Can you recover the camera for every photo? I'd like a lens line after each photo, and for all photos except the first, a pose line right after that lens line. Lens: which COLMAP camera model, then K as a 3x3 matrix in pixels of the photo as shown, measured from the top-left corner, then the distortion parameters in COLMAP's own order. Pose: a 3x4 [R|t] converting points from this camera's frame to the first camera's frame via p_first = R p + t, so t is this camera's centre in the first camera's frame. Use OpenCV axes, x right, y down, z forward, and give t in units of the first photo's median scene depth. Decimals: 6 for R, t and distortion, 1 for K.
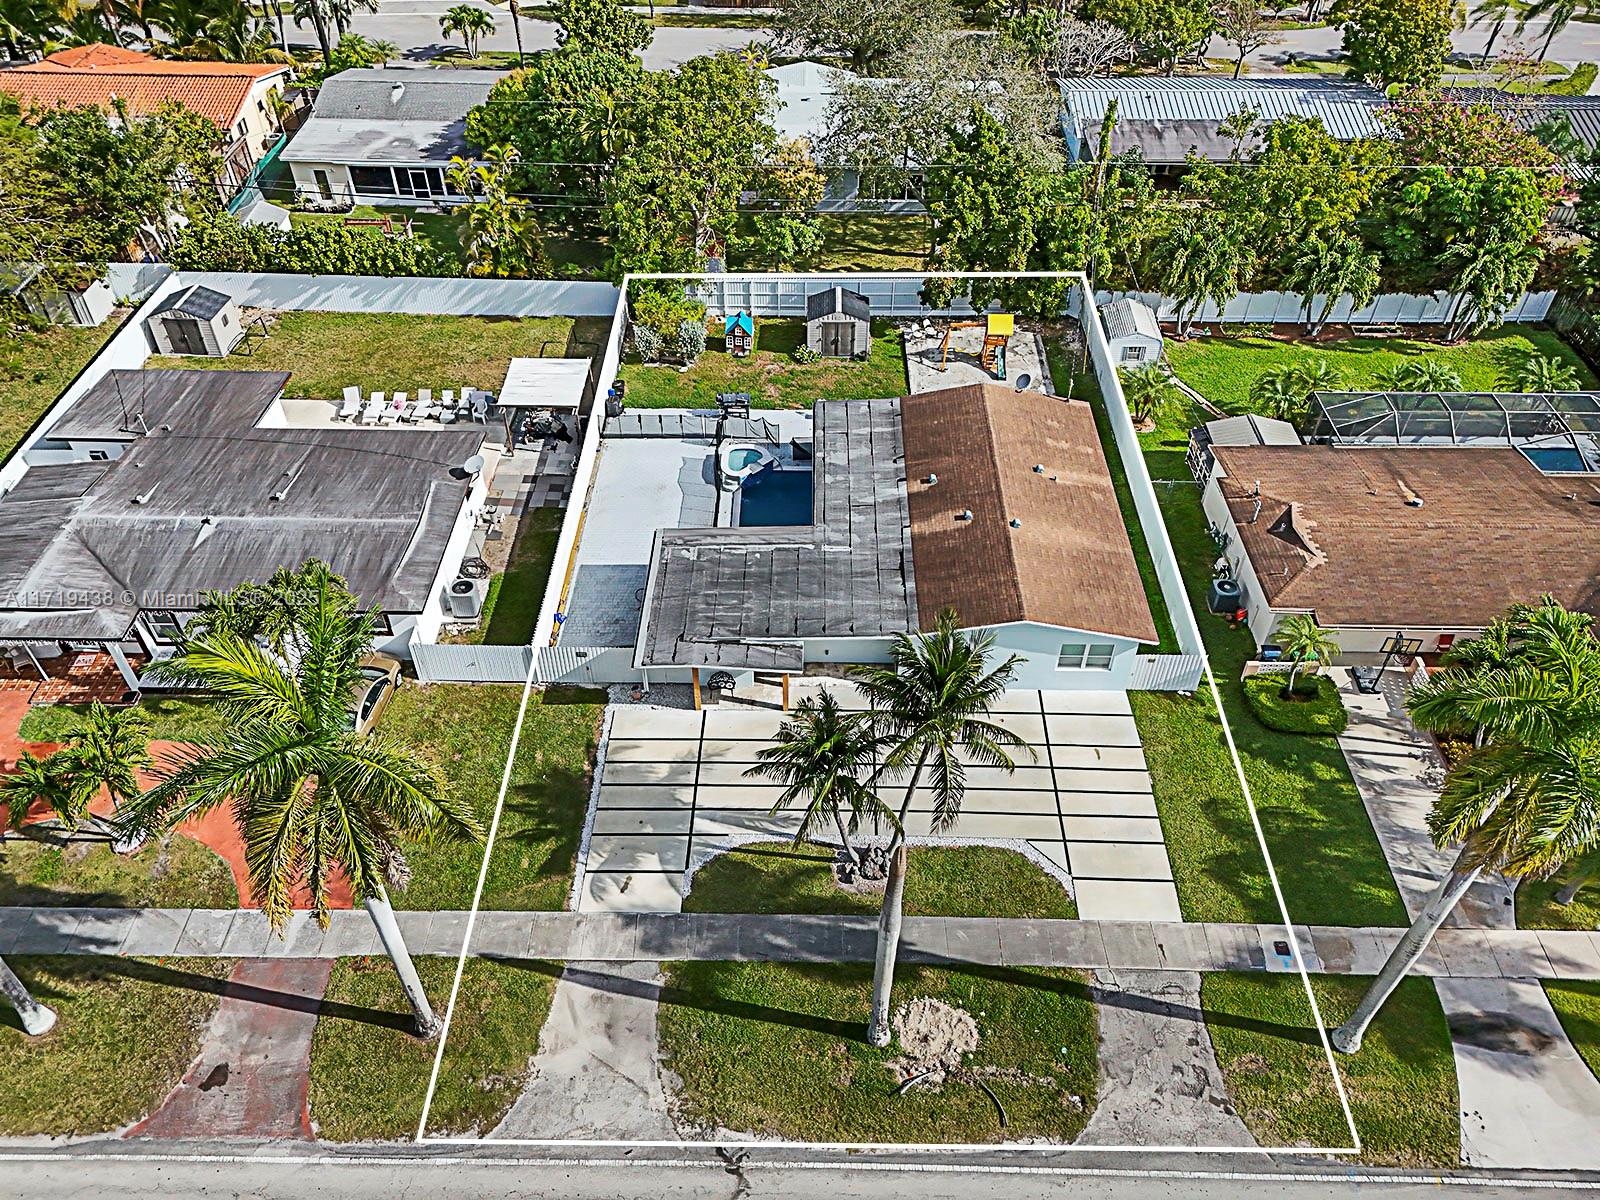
lens RADIAL K [[1175.7, 0, 800.4], [0, 1175.7, 593.4], [0, 0, 1]] dist [0.066926, -0.052351]
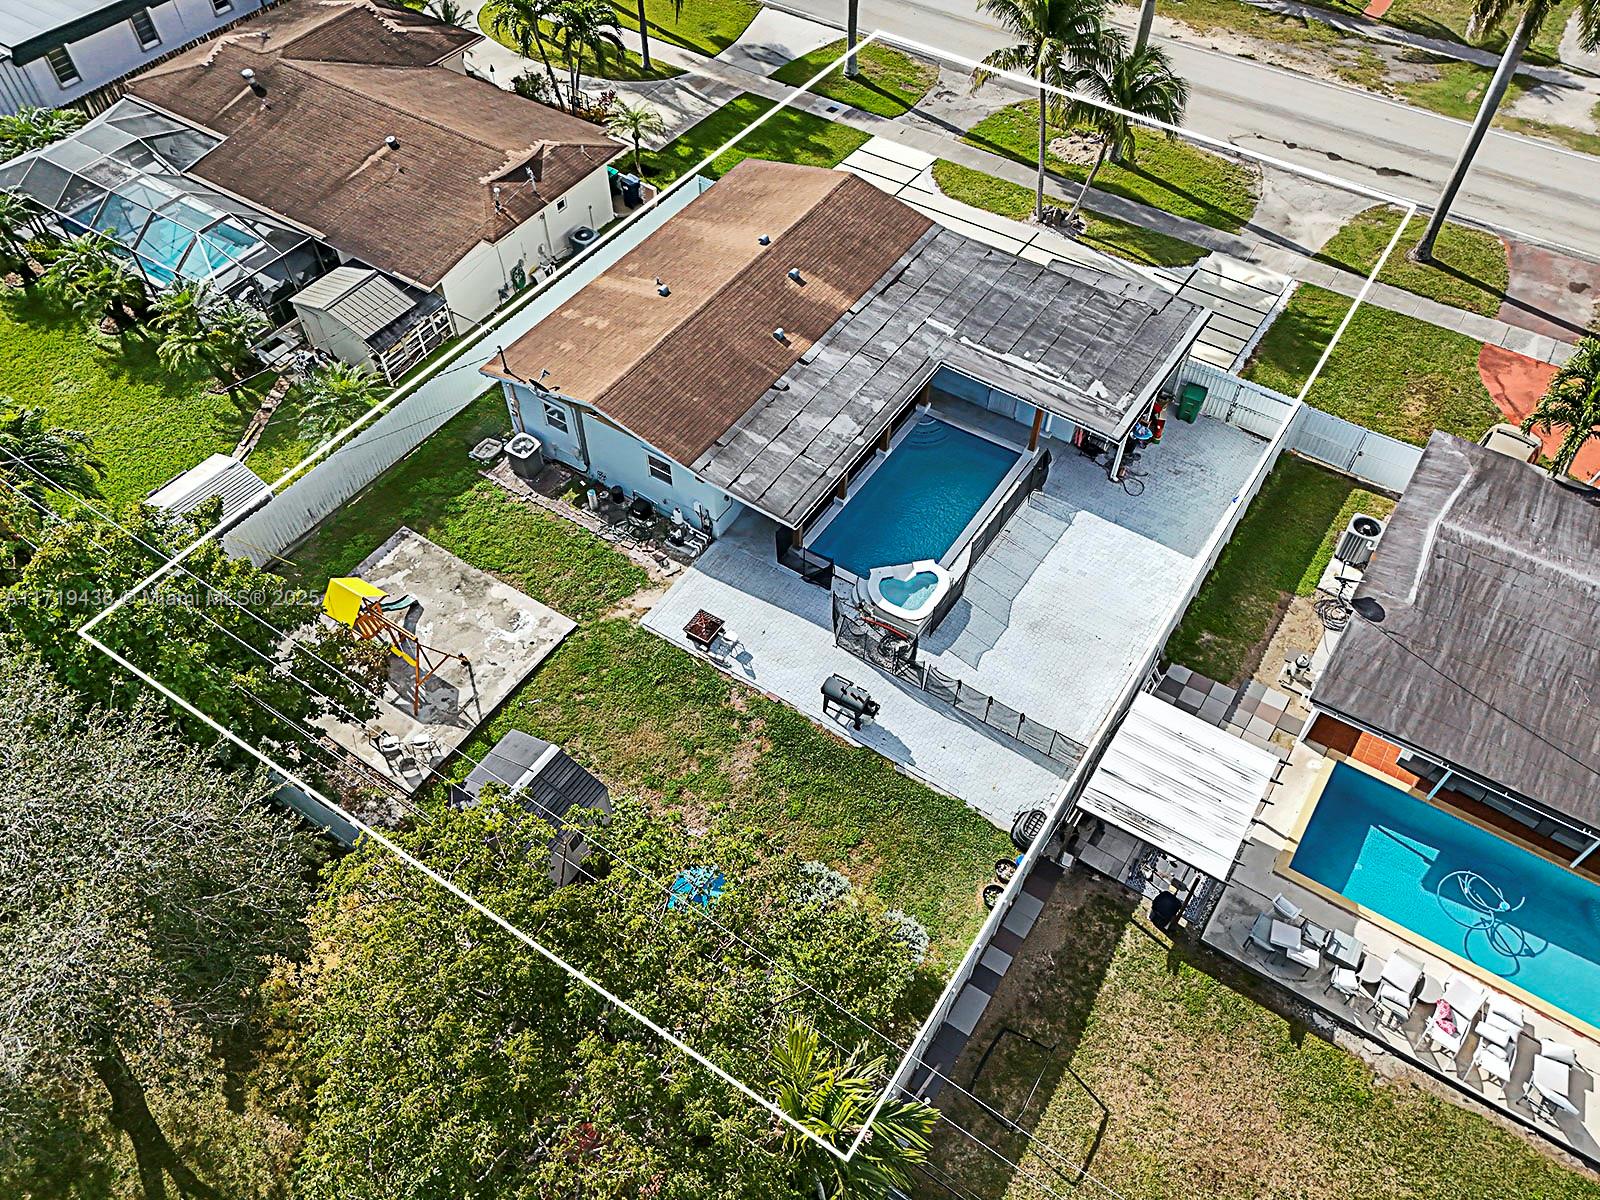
lens RADIAL K [[1175.7, 0, 794.3], [0, 1175.7, 606.7], [0, 0, 1]] dist [0.066926, -0.052351]
pose [[-0.840227, -0.426067, 0.335389, -0.275080], [0.365724, 0.011360, 0.930654, -0.941724], [-0.400331, 0.904620, 0.146278, 1.171844]]
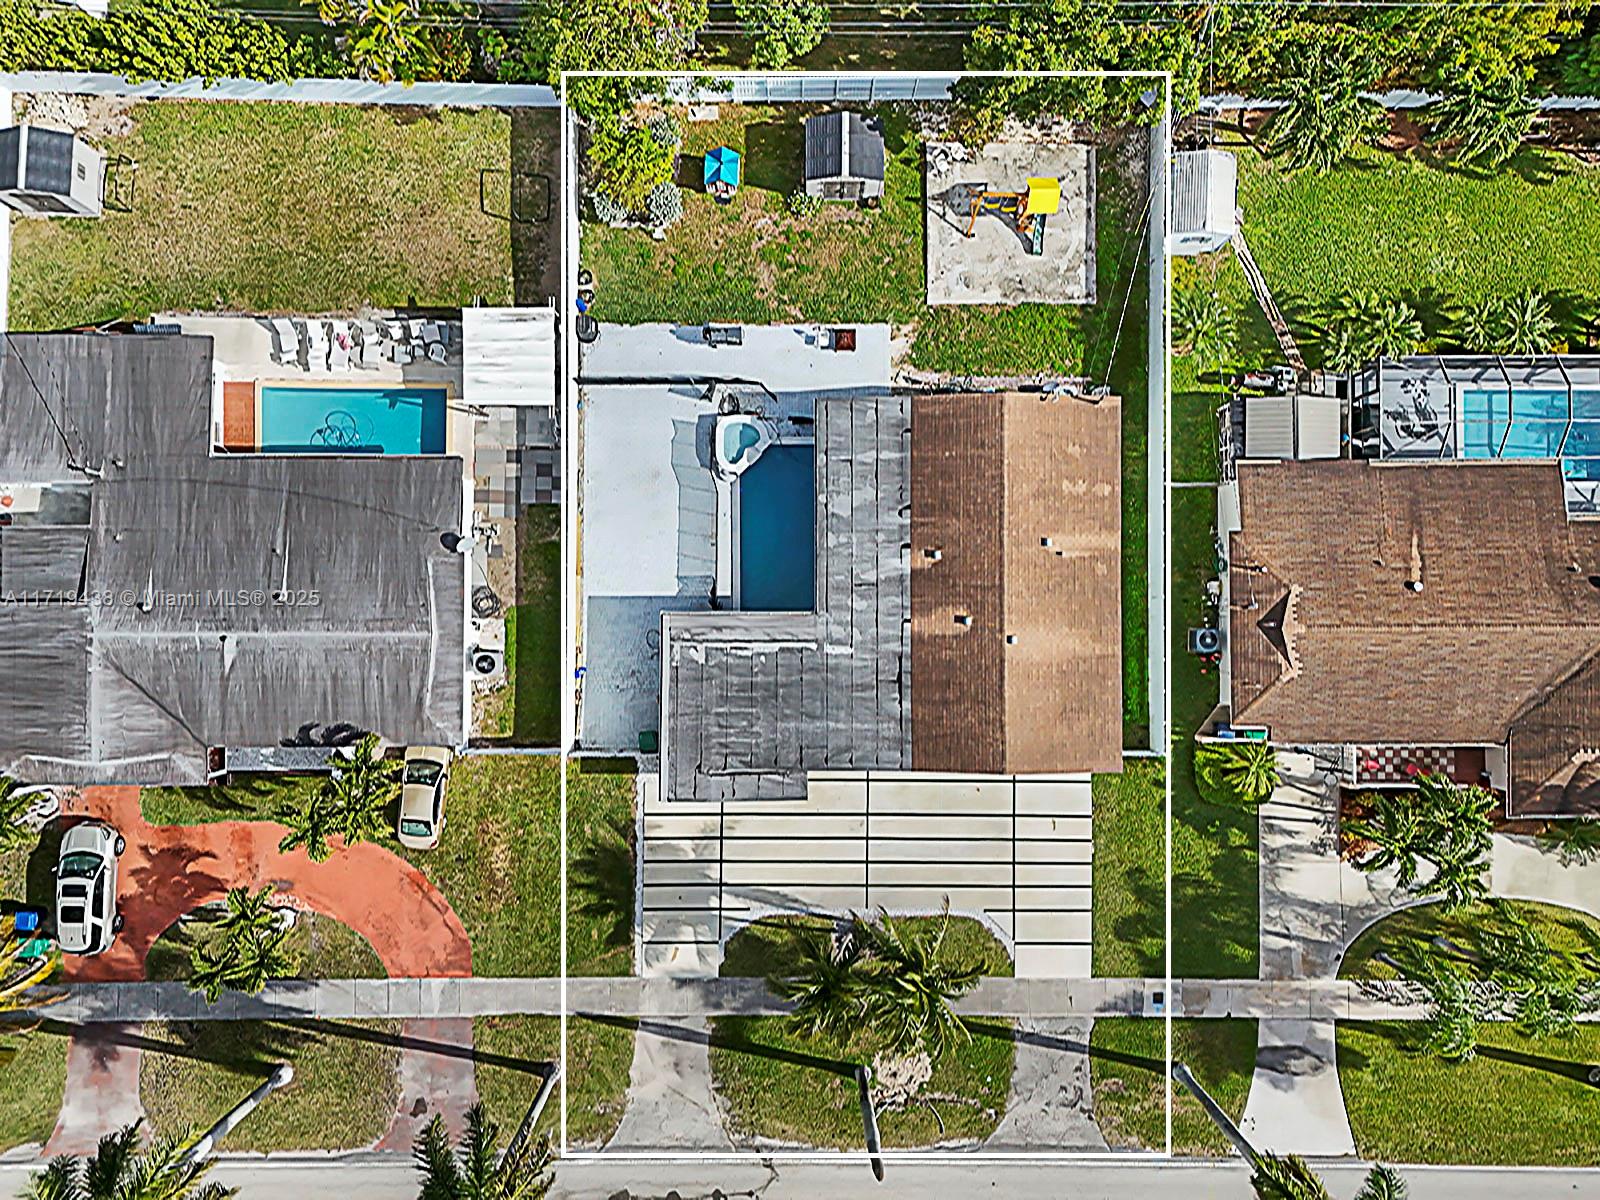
lens RADIAL K [[1175.7, 0, 799.8], [0, 1175.7, 589.6], [0, 0, 1]] dist [0.066926, -0.052351]
pose [[0.999916, -0.012950, 0.000306, -0.003274], [0.008790, 0.695672, 0.718306, -0.876042], [-0.009515, -0.718243, 0.695727, 0.332890]]
